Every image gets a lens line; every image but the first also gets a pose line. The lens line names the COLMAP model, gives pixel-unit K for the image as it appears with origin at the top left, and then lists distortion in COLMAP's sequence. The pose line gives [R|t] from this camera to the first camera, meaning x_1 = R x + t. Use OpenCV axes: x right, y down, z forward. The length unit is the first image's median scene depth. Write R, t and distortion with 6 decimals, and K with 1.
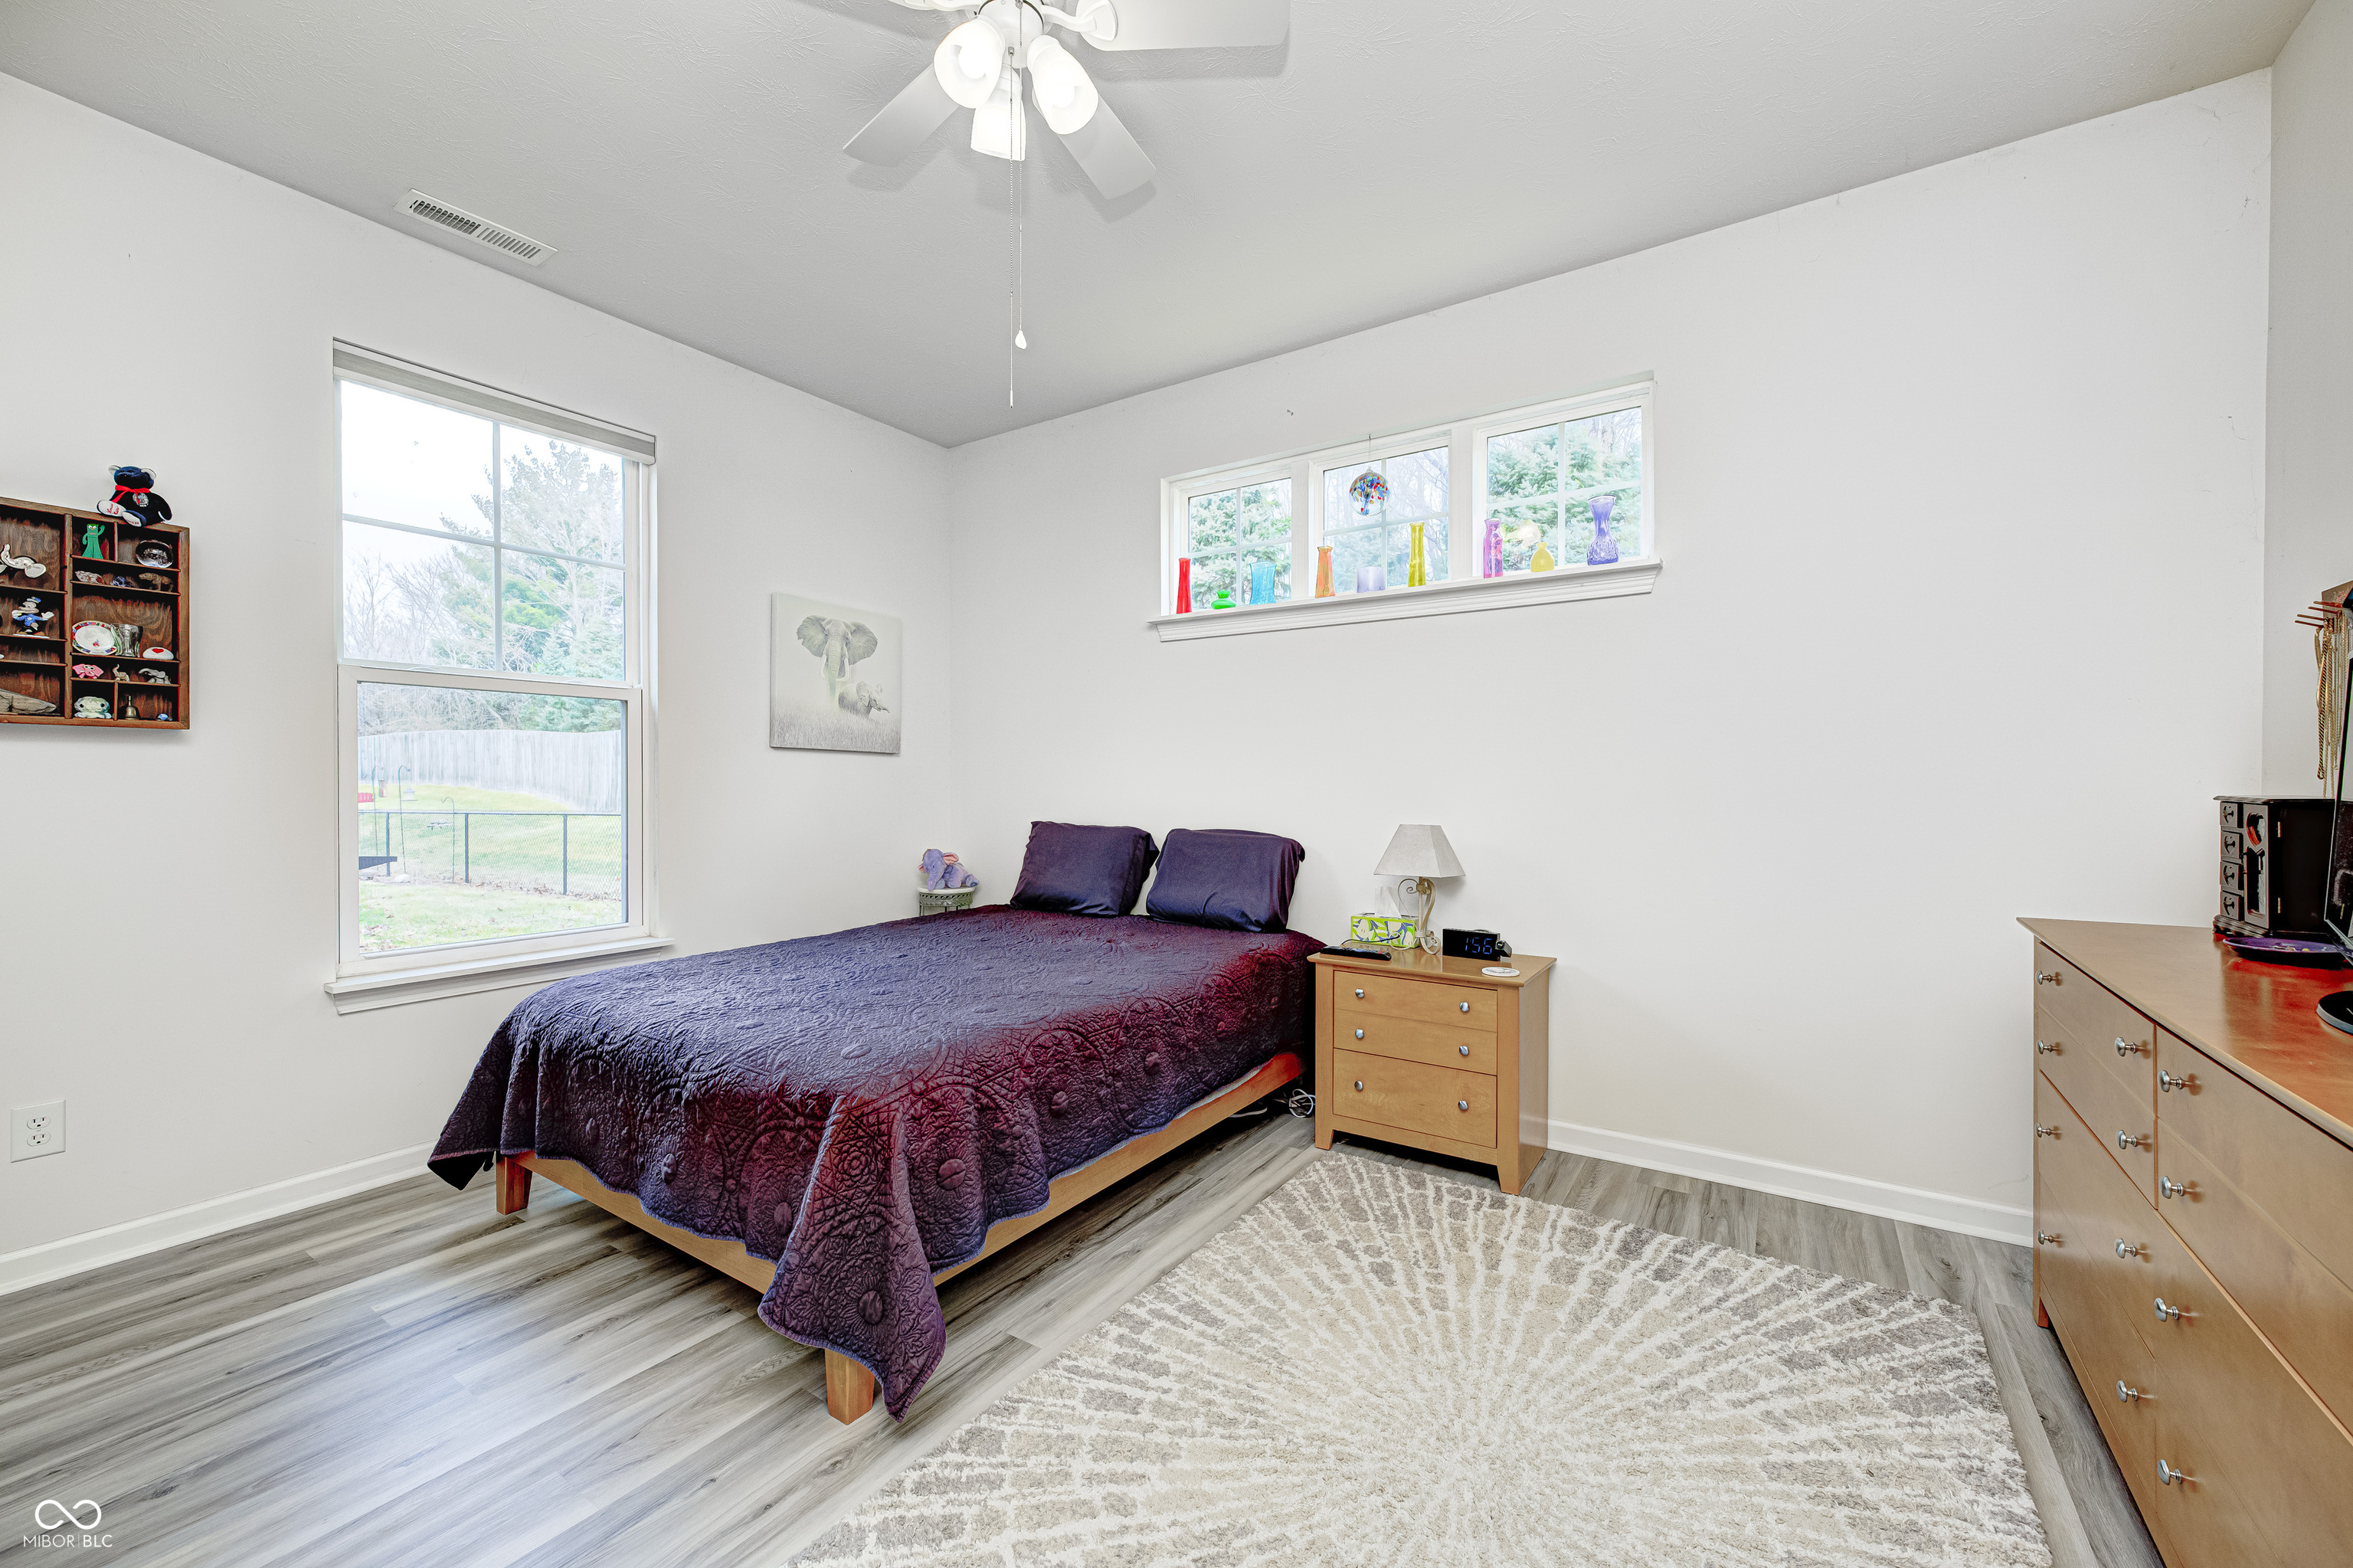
lens RADIAL K [[923.2, 0, 1178.1], [0, 923.2, 791.4], [0, 0, 1]] dist [-0.002251, 0.000467]
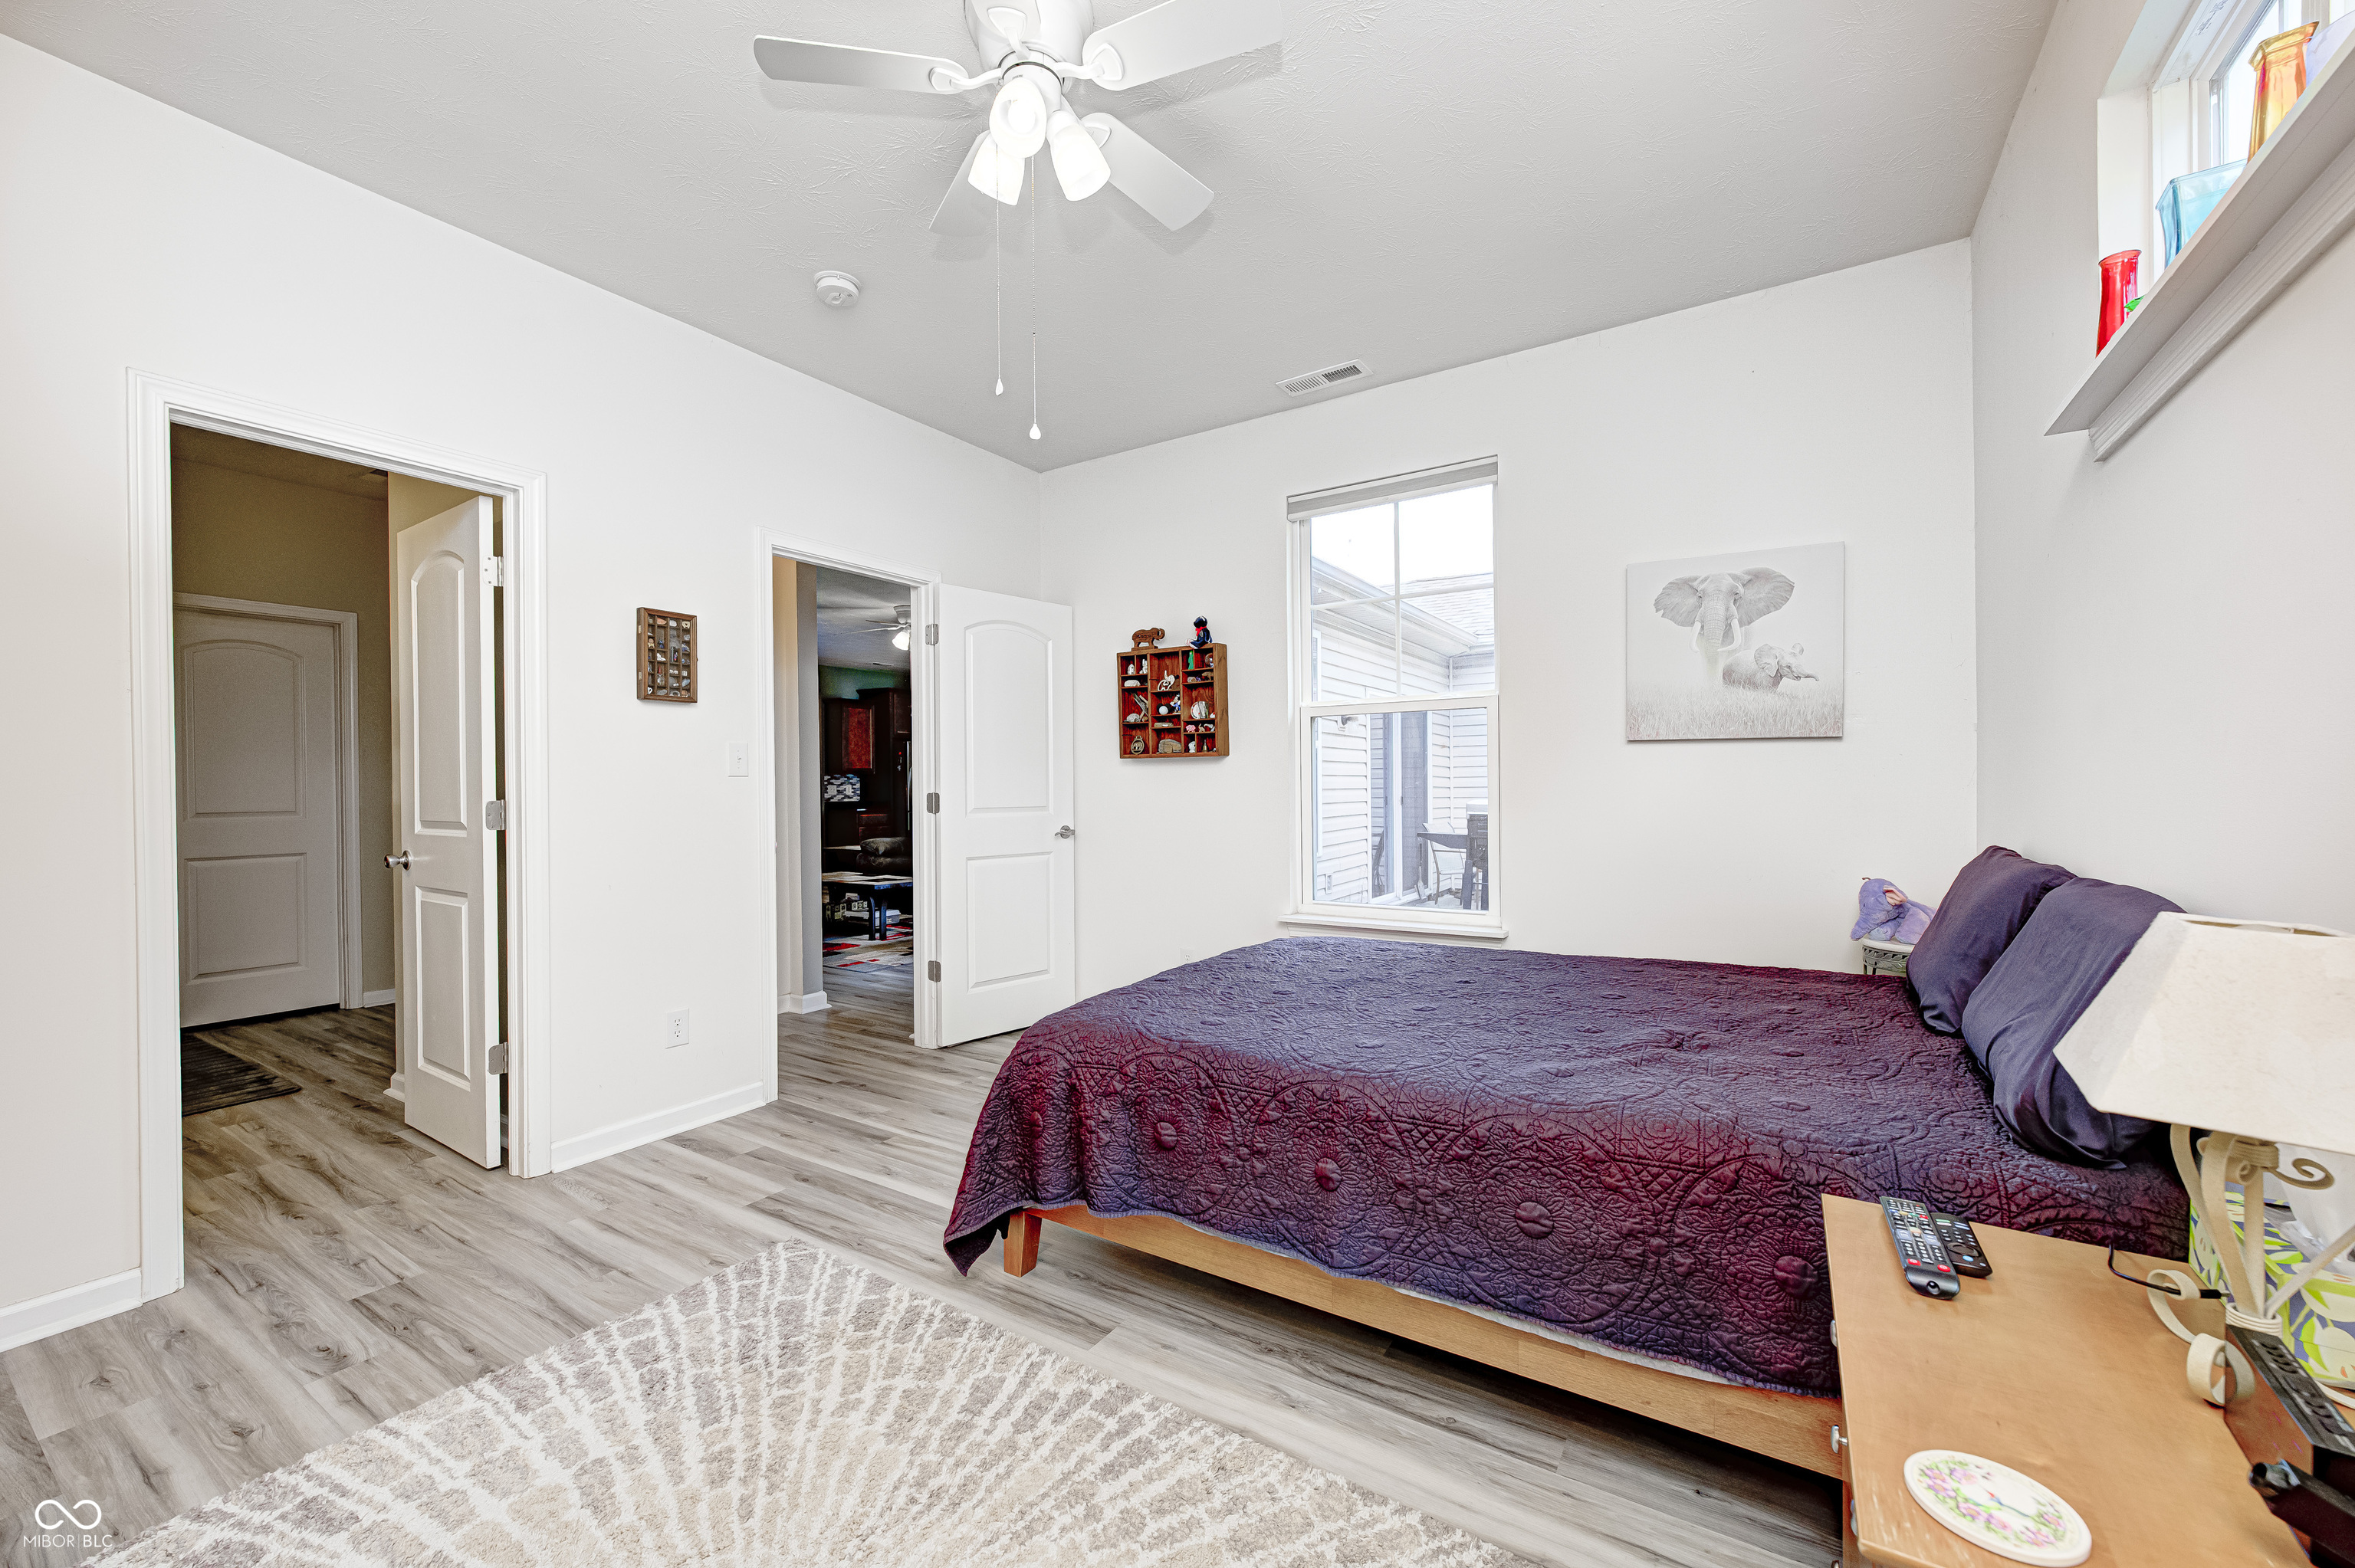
lens RADIAL K [[925.6, 0, 1177.5], [0, 925.6, 784.0], [0, 0, 1]] dist [-0.000685, 0.000644]
pose [[0.012473, -0.002814, -0.999918, 0.743660], [0.002632, 0.999993, -0.002781, -0.008643], [0.999919, -0.002597, 0.012481, 0.937231]]
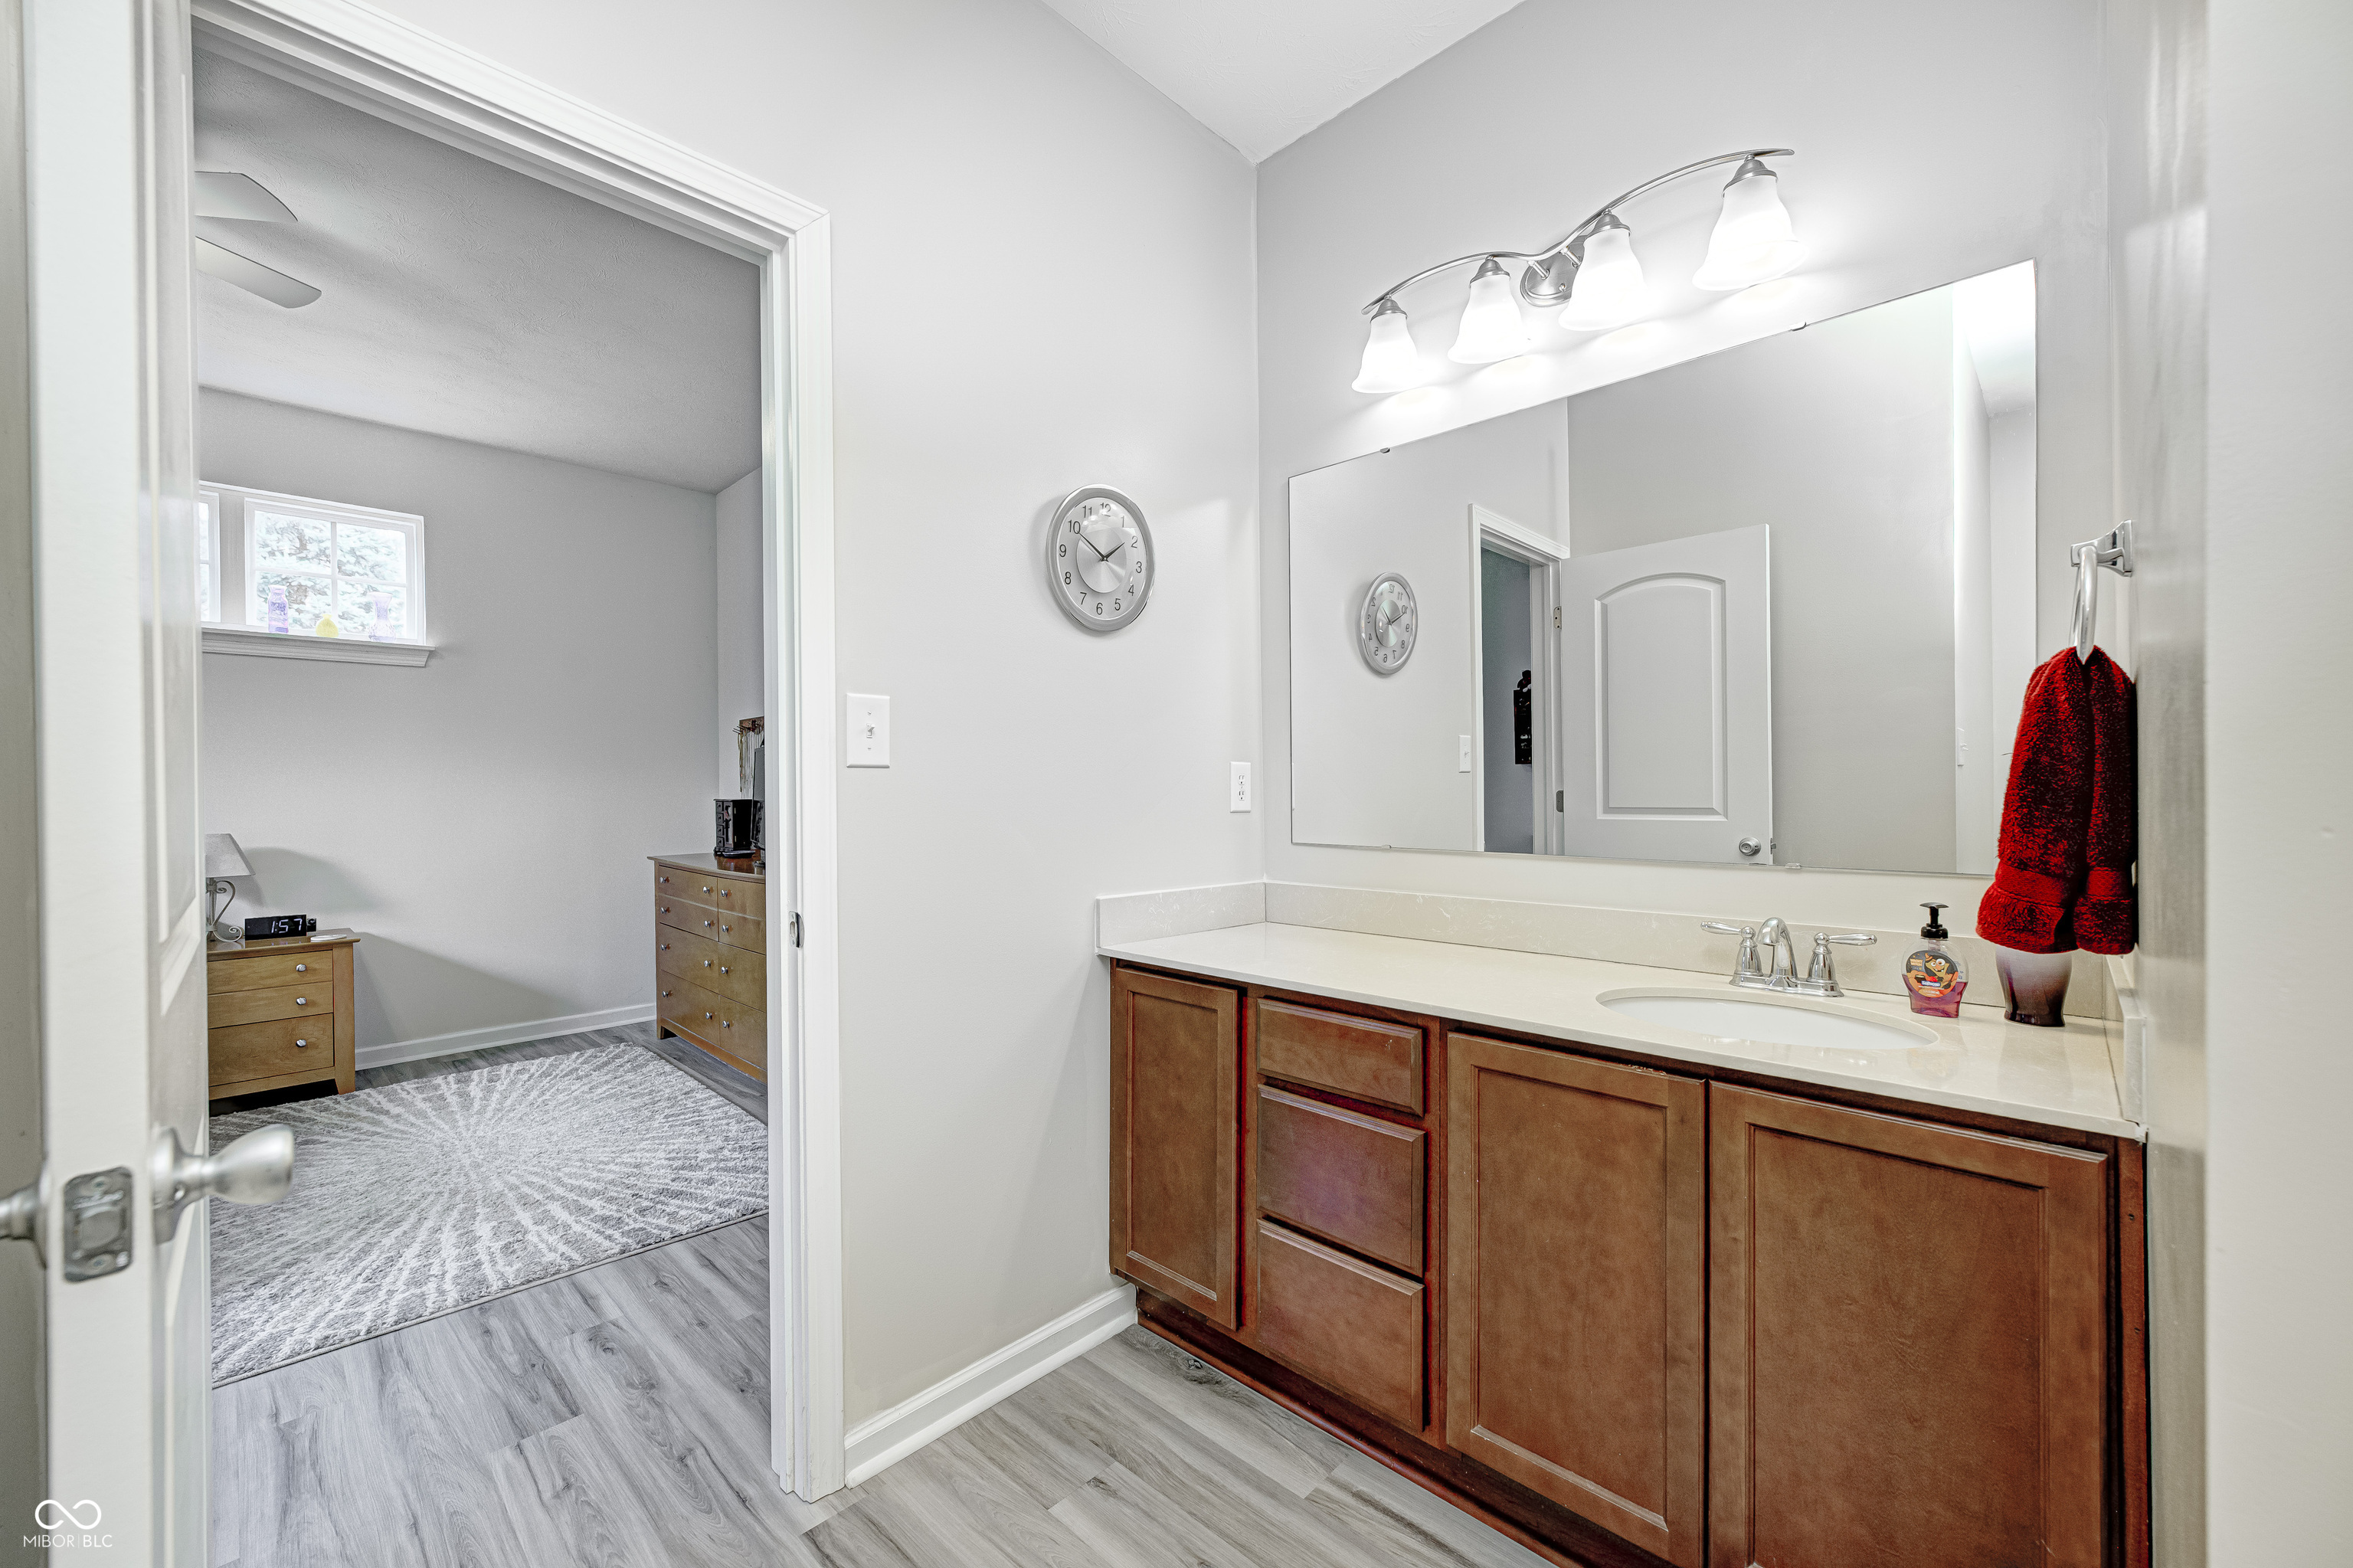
lens RADIAL K [[923.2, 0, 1178.1], [0, 923.2, 791.4], [0, 0, 1]] dist [-0.002251, 0.000467]
pose [[0.179272, -0.007715, 0.983769, -0.906108], [0.016199, 0.999857, 0.004889, -0.004213], [-0.983666, 0.015060, 0.179371, -0.560399]]
